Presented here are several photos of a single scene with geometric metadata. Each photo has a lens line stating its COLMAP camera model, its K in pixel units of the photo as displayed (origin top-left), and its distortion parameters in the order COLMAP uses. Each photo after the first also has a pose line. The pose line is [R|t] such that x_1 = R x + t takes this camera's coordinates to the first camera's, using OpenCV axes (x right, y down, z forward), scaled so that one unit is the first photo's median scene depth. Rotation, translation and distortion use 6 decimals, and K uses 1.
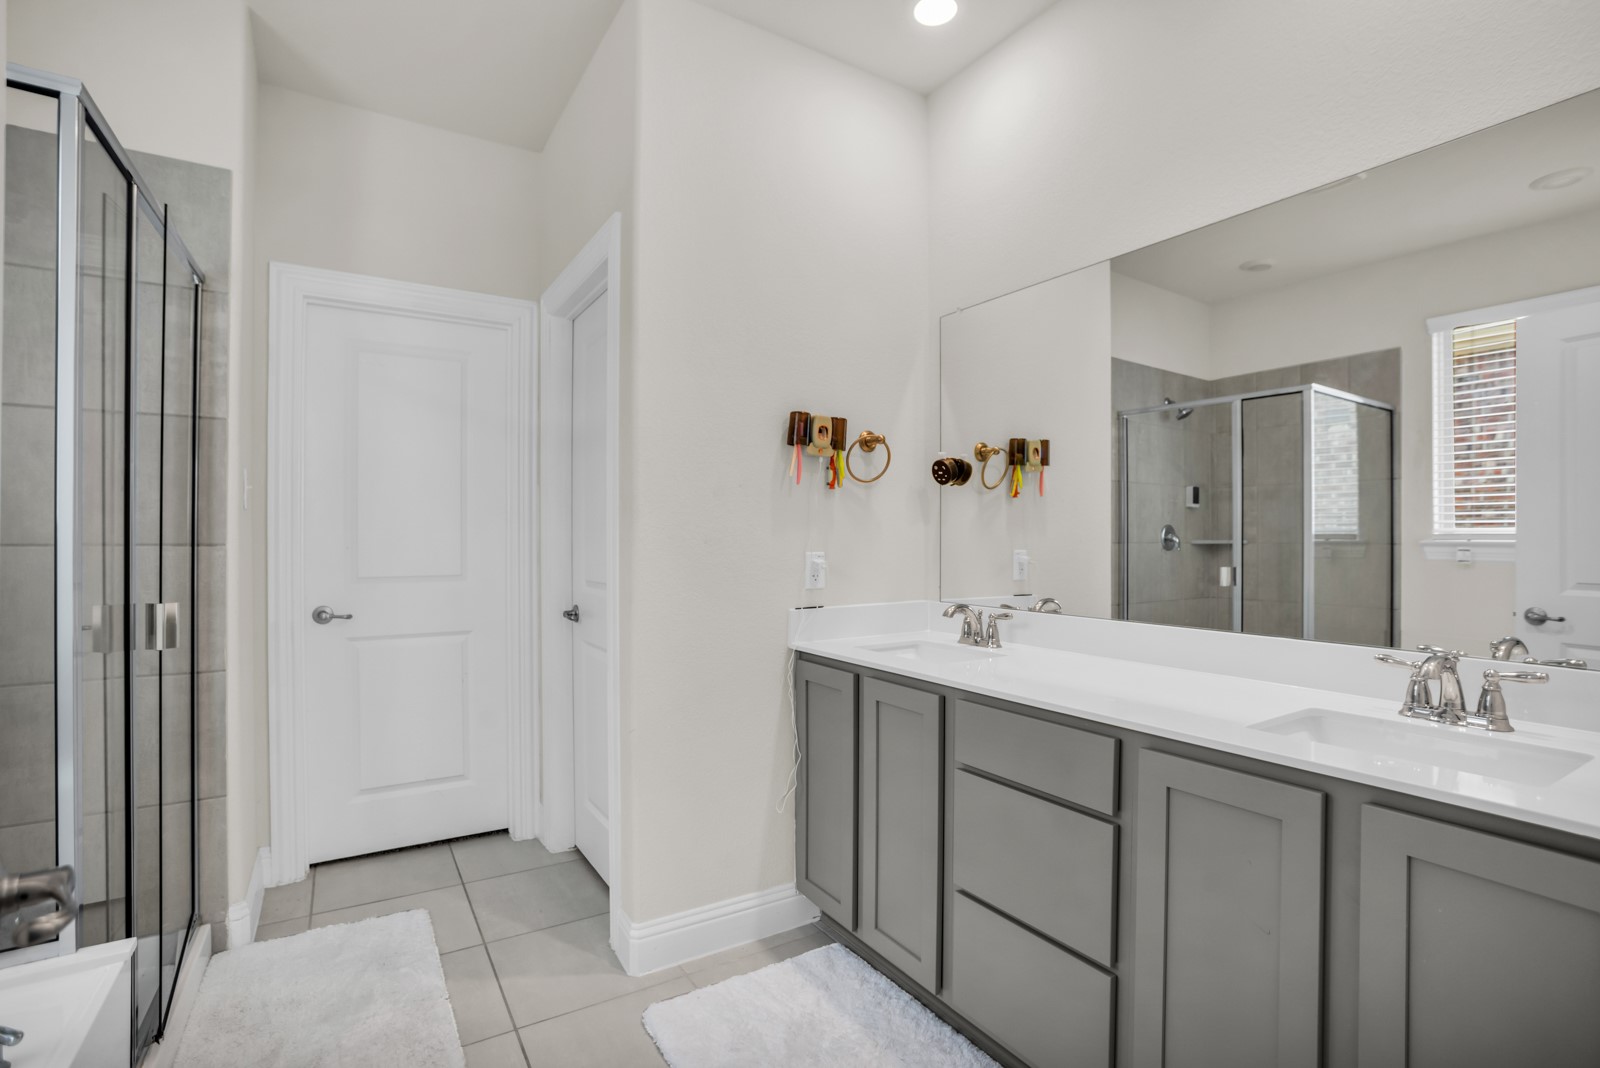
lens RADIAL K [[723.1, 0, 820.2], [0, 723.1, 551.9], [0, 0, 1]] dist [-0.013208, 0.000723]
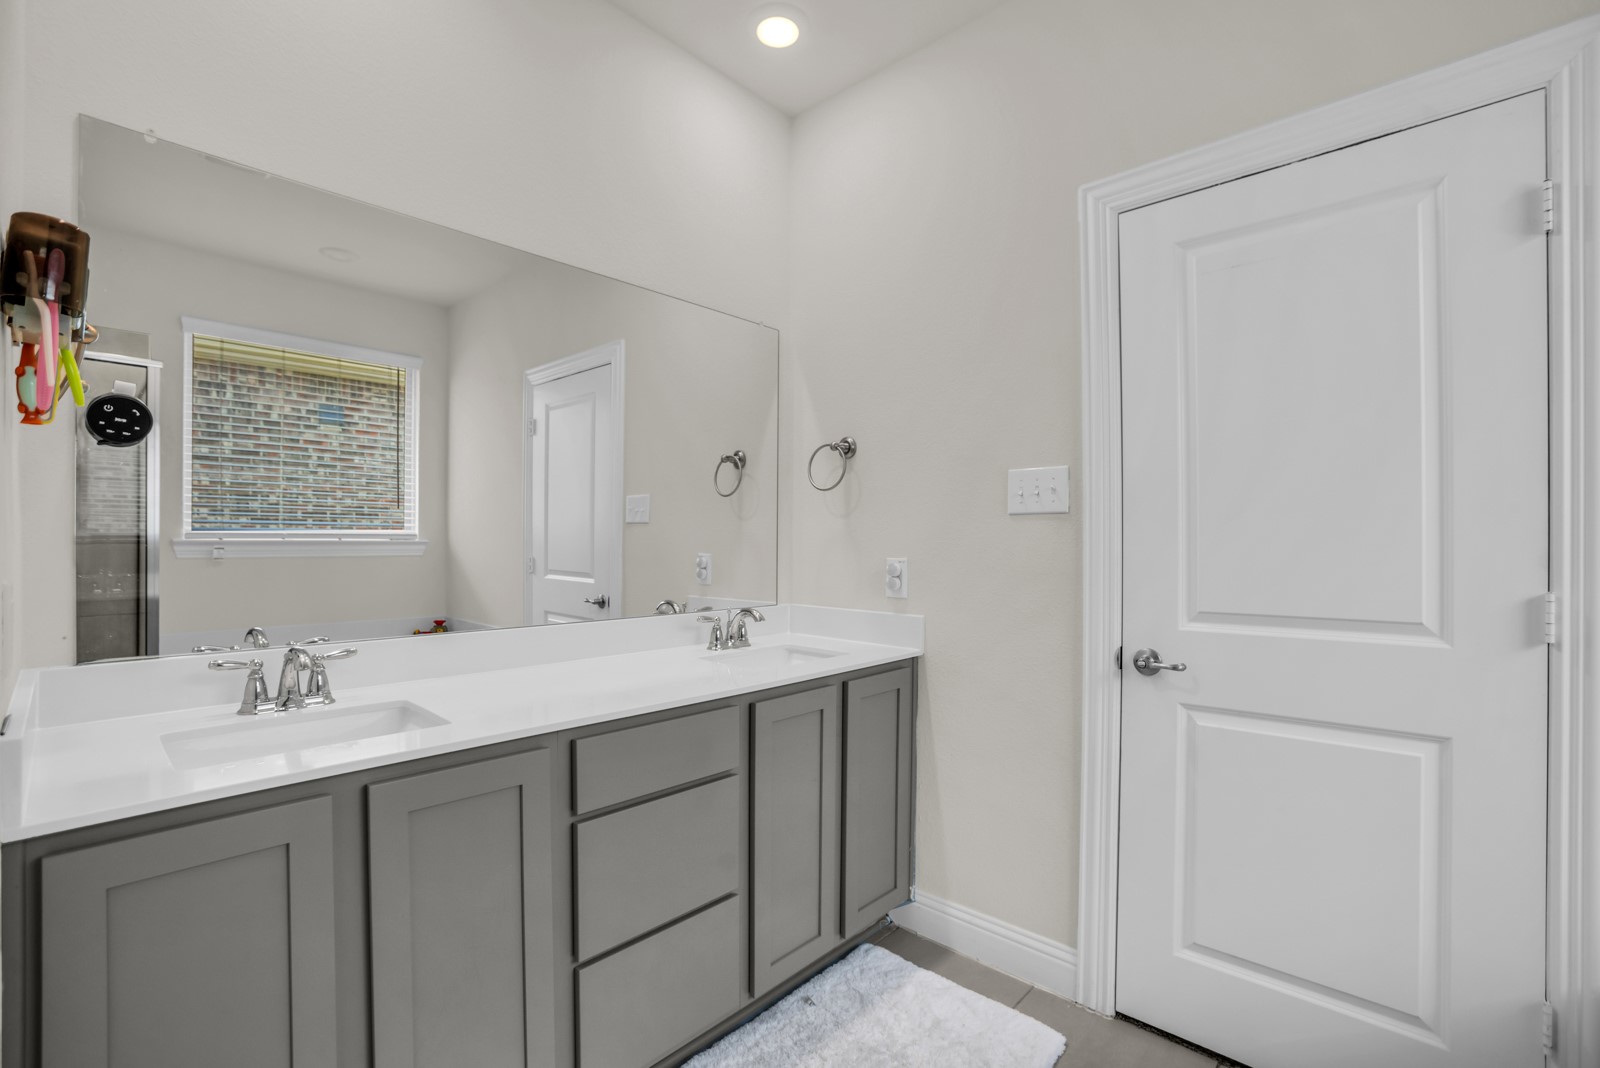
lens RADIAL K [[723.1, 0, 820.2], [0, 723.1, 551.9], [0, 0, 1]] dist [-0.013208, 0.000723]
pose [[-0.231246, -0.023548, 0.972610, -0.472723], [0.014736, 0.999508, 0.027703, -0.020090], [-0.972784, 0.020739, -0.230785, 0.650986]]
